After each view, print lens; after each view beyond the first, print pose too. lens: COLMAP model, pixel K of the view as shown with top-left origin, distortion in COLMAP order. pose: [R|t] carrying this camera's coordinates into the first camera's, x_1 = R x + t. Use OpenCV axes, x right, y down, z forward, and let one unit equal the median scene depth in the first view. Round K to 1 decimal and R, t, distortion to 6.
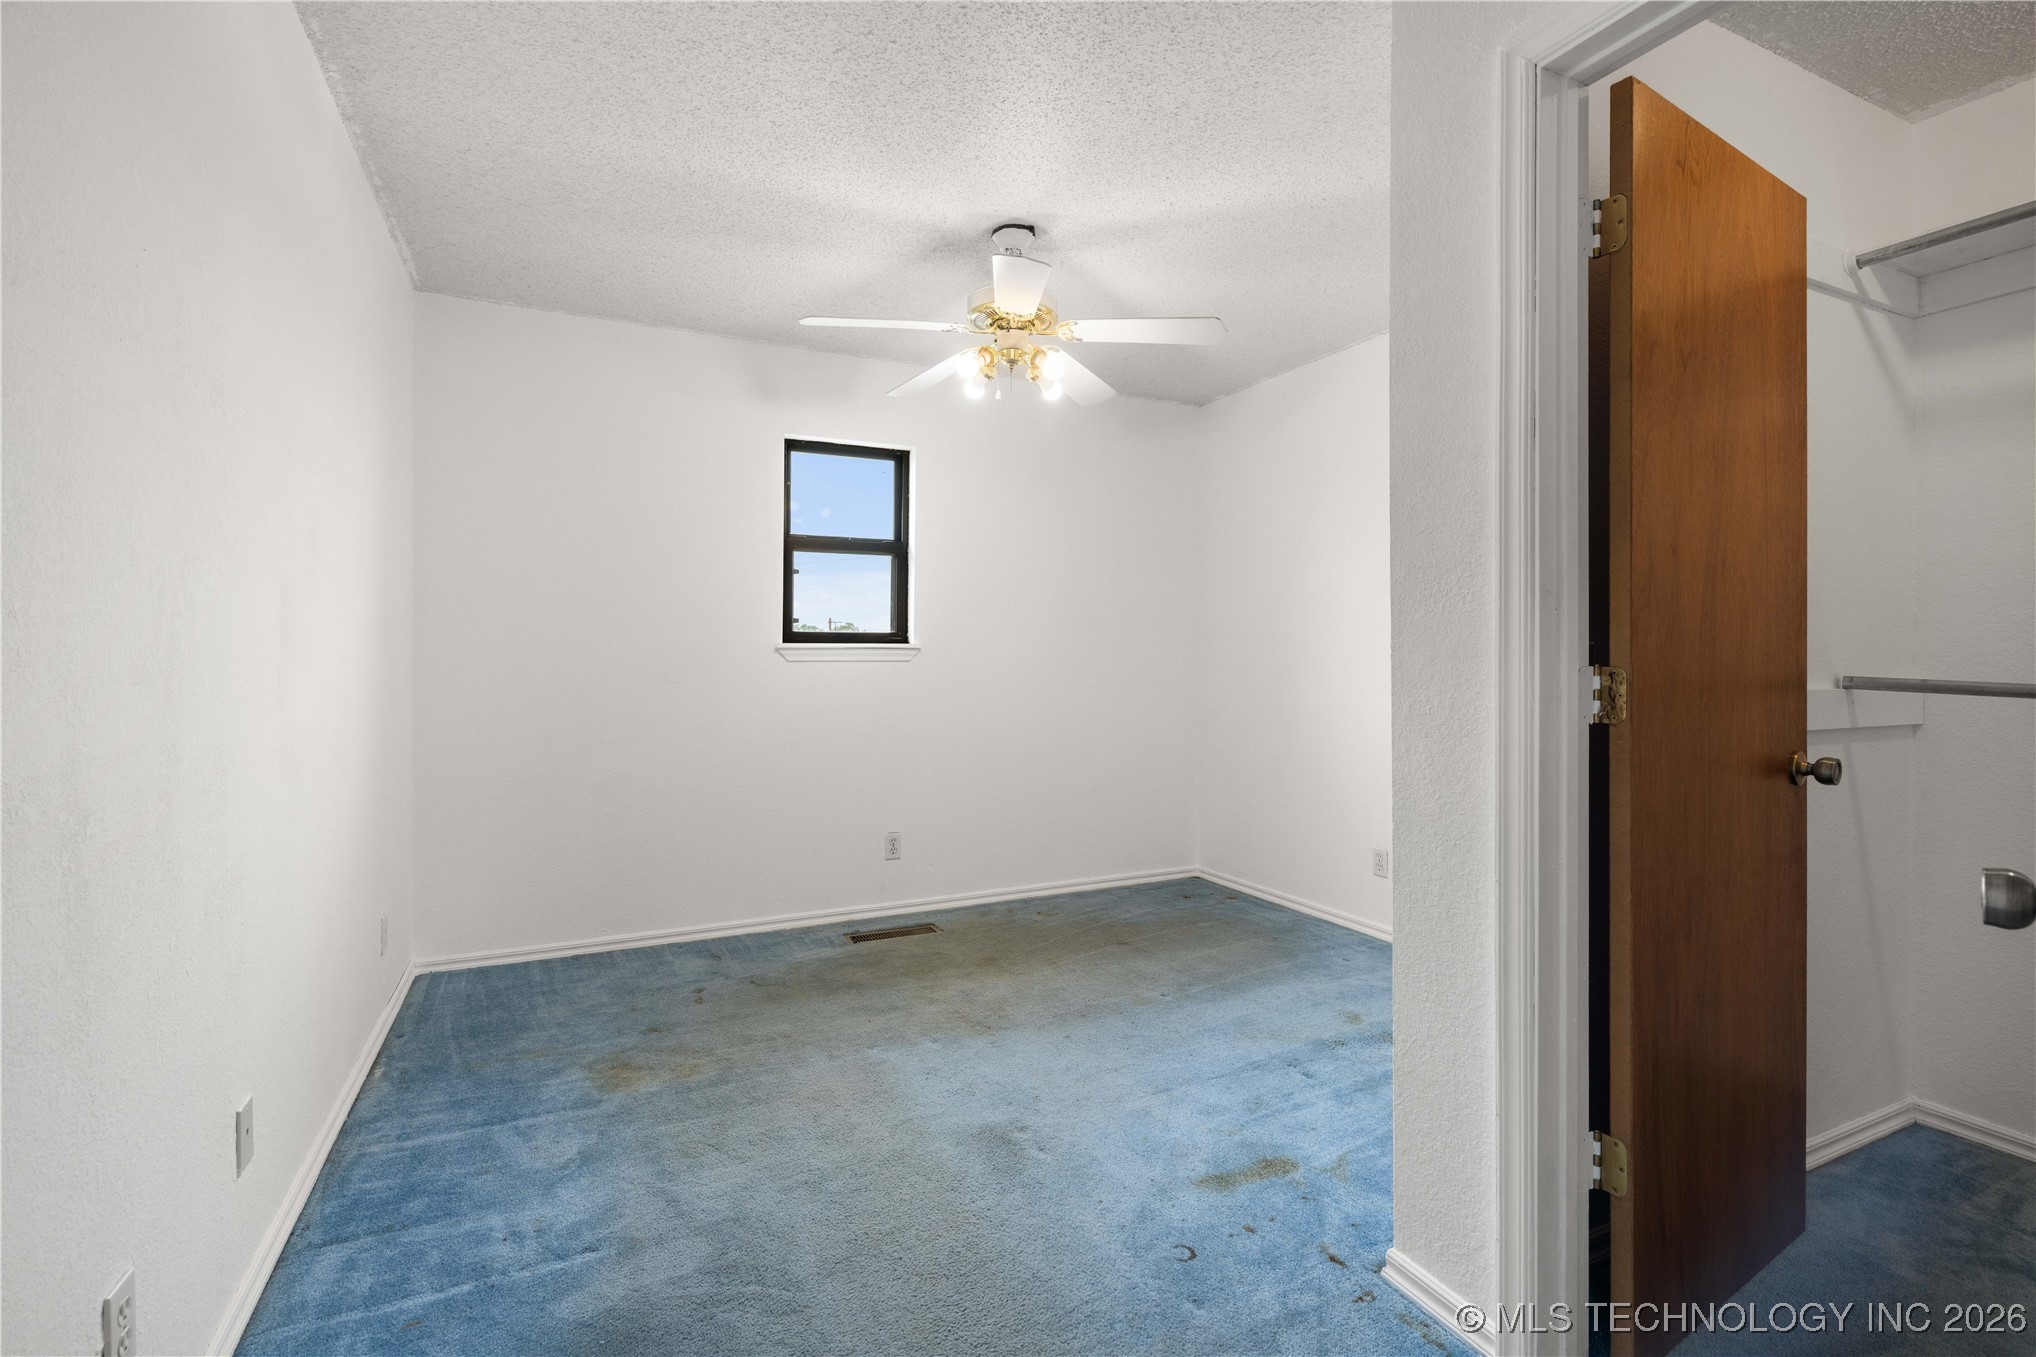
lens RADIAL K [[910.9, 0, 1021.3], [0, 910.9, 686.5], [0, 0, 1]] dist [-0.001313, 0.000072]
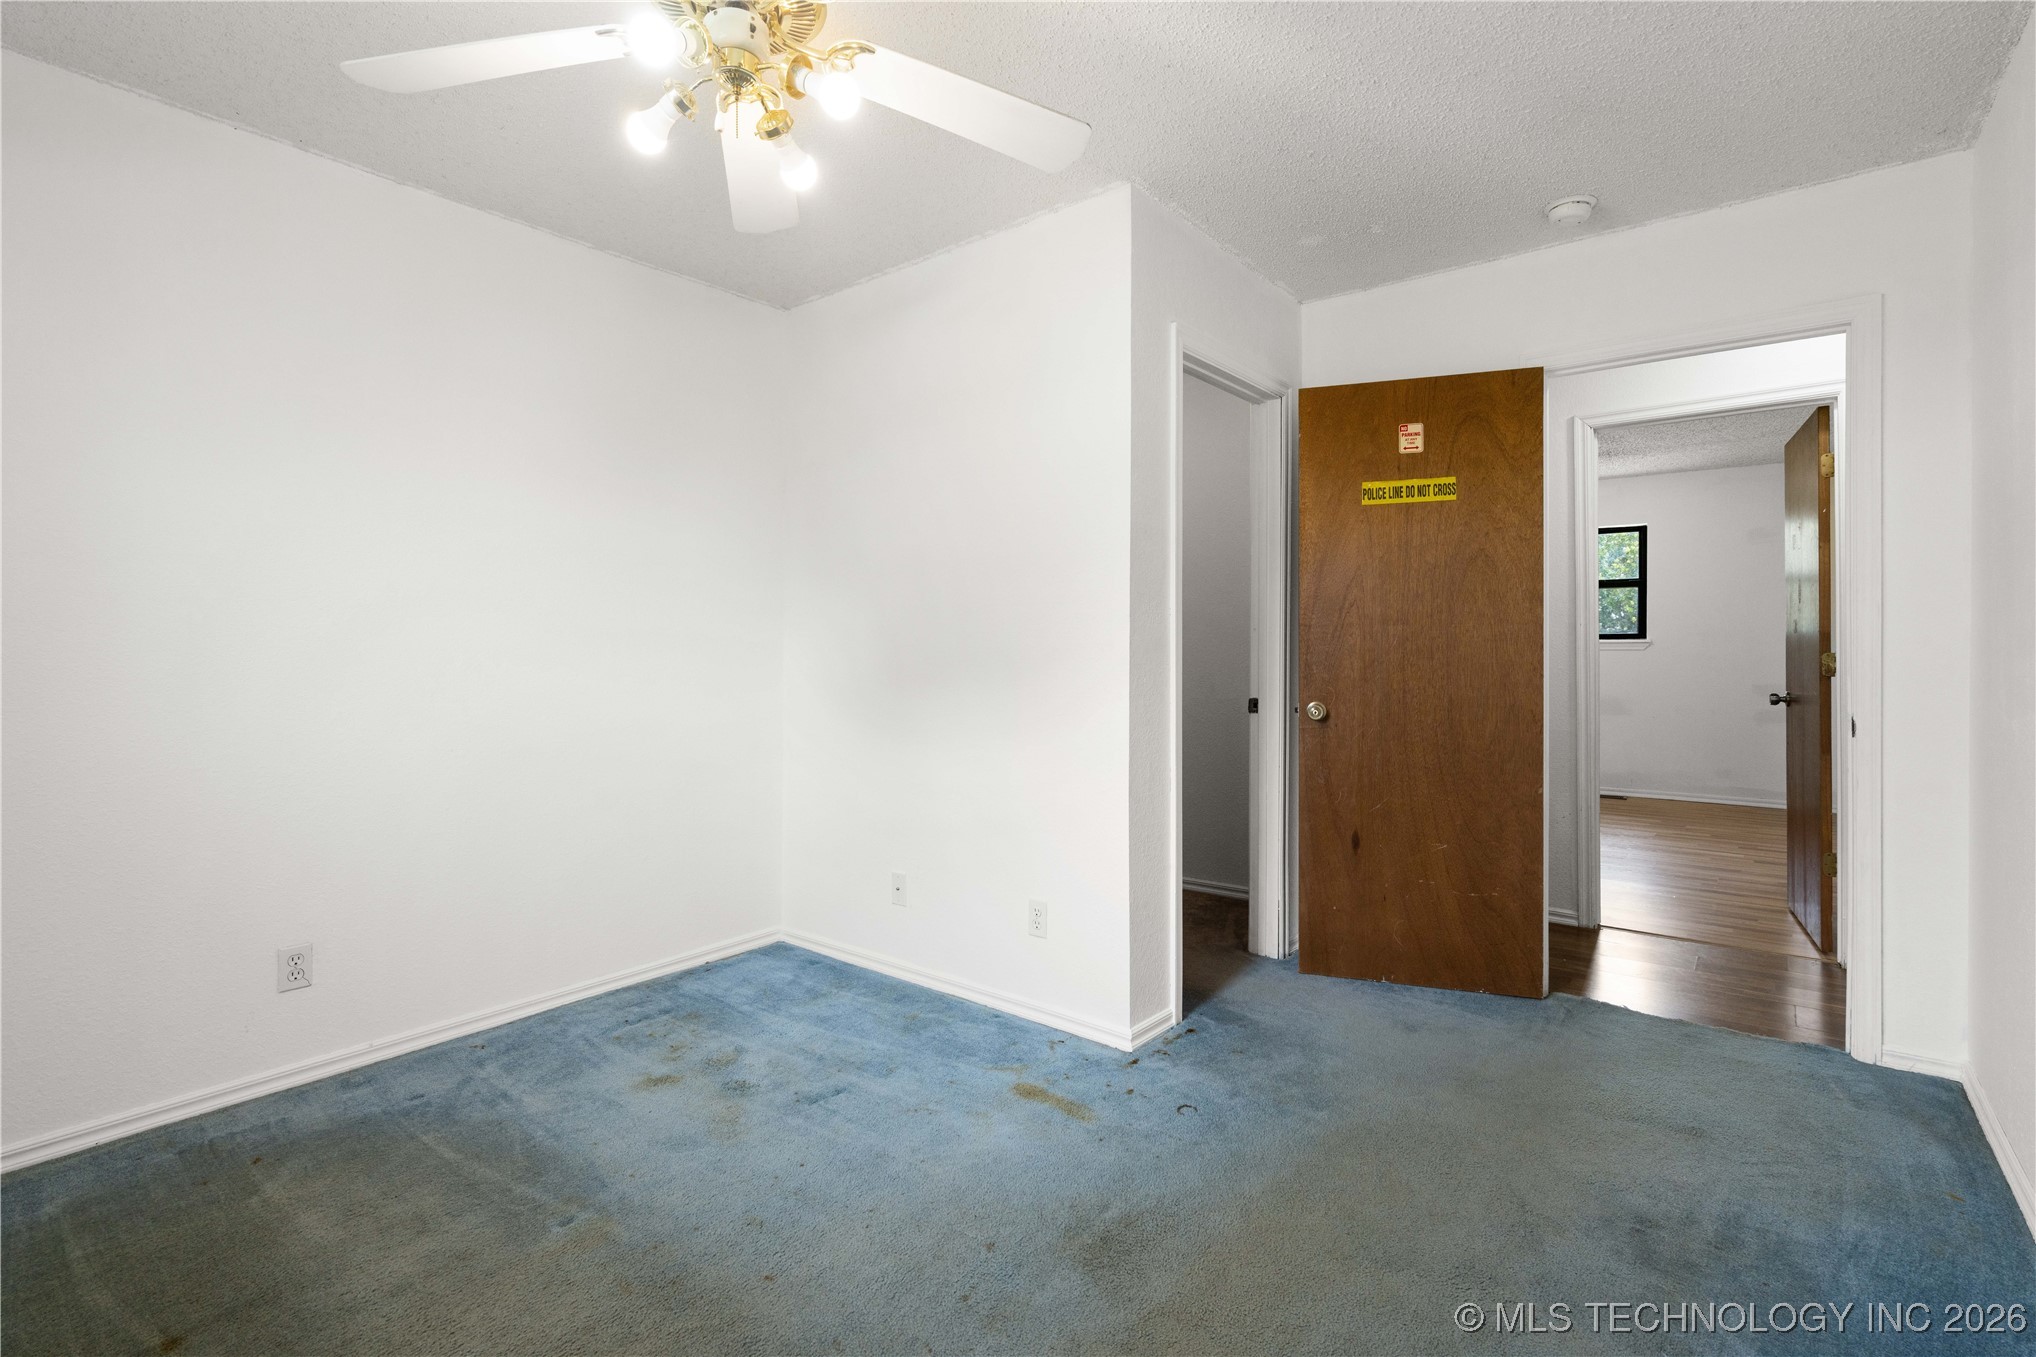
lens RADIAL K [[918.3, 0, 1025.1], [0, 918.3, 669.4], [0, 0, 1]] dist [-0.002559, 0.000120]
pose [[-0.449758, -0.005089, 0.893136, -0.579460], [0.022614, 0.999598, 0.017084, -0.009614], [-0.892864, 0.027881, -0.449463, 1.208806]]
